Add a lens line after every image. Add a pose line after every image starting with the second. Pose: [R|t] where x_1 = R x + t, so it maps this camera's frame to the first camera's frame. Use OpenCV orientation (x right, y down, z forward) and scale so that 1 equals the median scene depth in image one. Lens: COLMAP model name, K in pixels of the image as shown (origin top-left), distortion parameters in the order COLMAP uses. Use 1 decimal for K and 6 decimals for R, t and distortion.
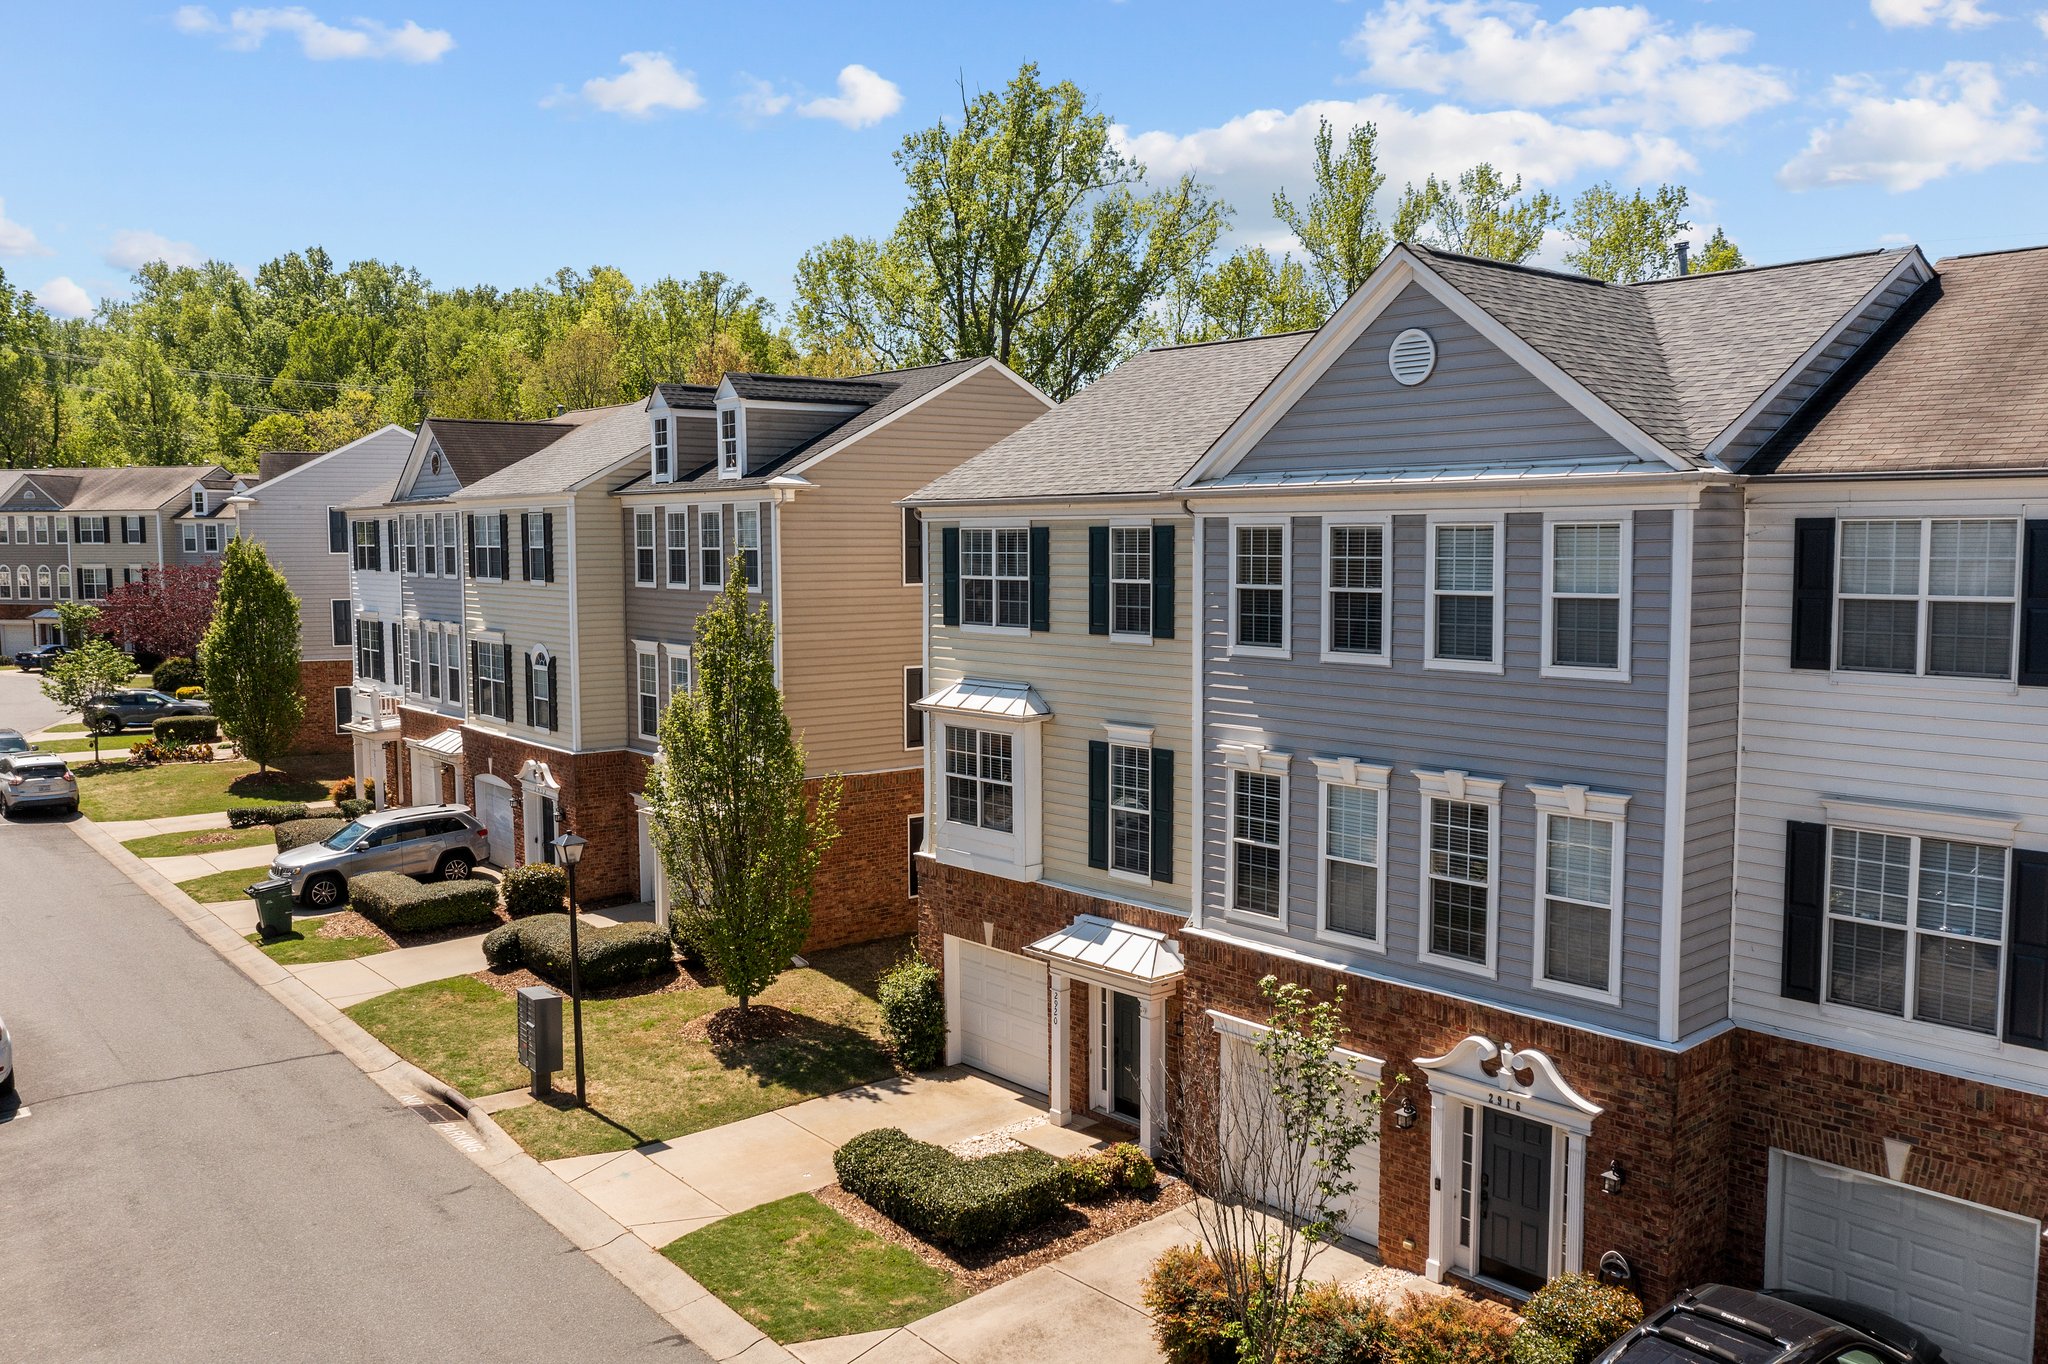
lens RADIAL K [[1684.4, 0, 1024.0], [0, 1684.4, 682.0], [0, 0, 1]] dist [-0.008337, 0.000624]
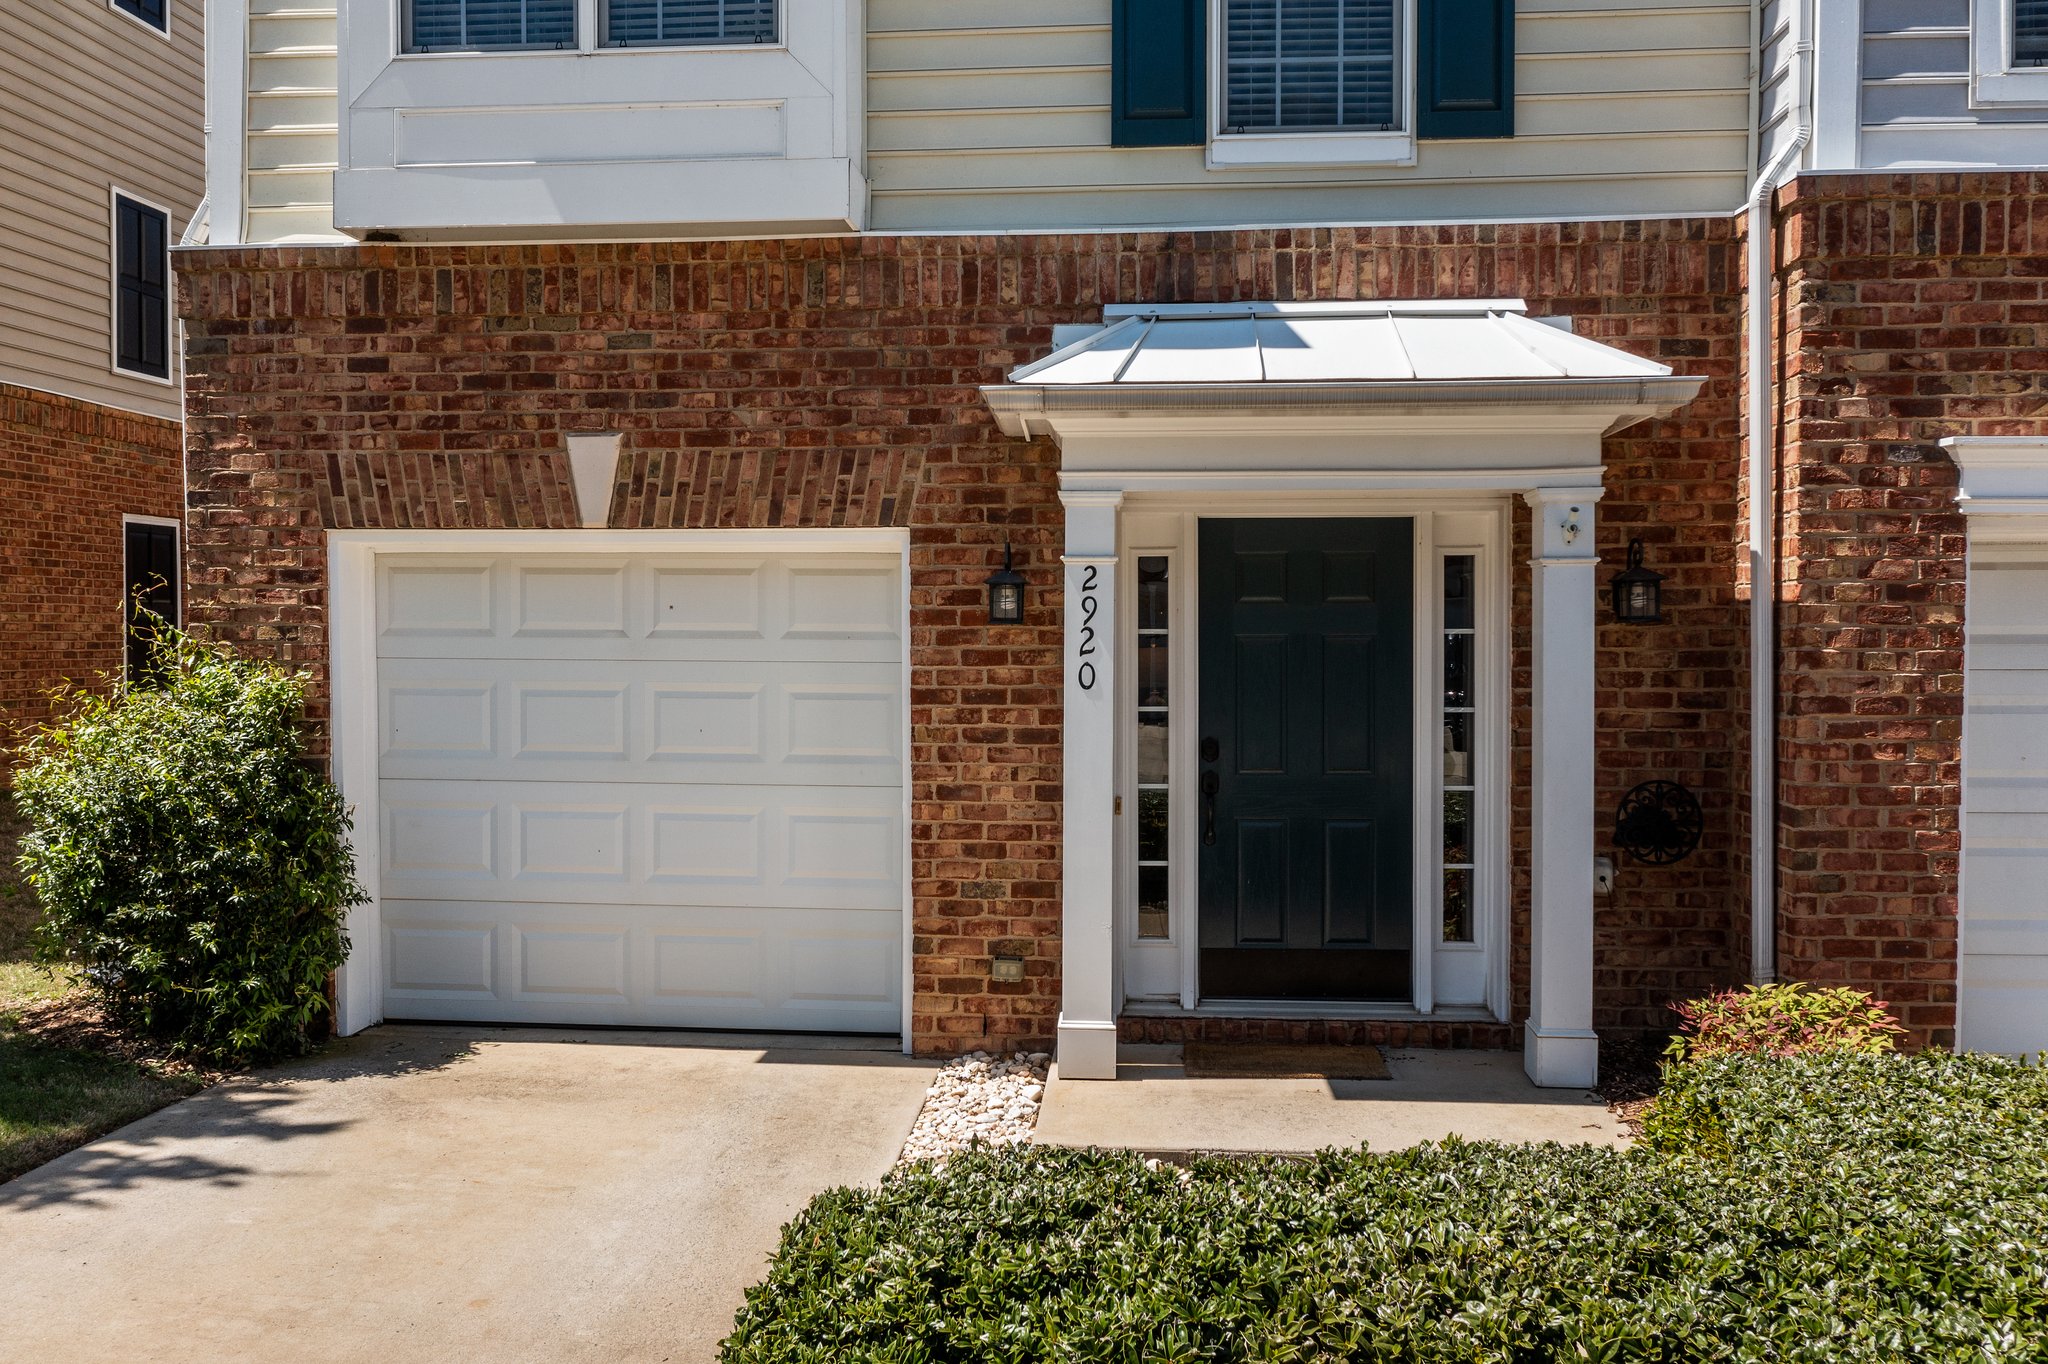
lens RADIAL K [[1623.7, 0, 1041.8], [0, 1623.7, 682.0], [0, 0, 1]] dist [-0.011561, 0.006844]
pose [[0.709148, -0.012140, 0.704955, -0.186708], [0.062279, 0.997022, -0.045479, 0.239582], [-0.702303, 0.076155, 0.707793, 0.924748]]
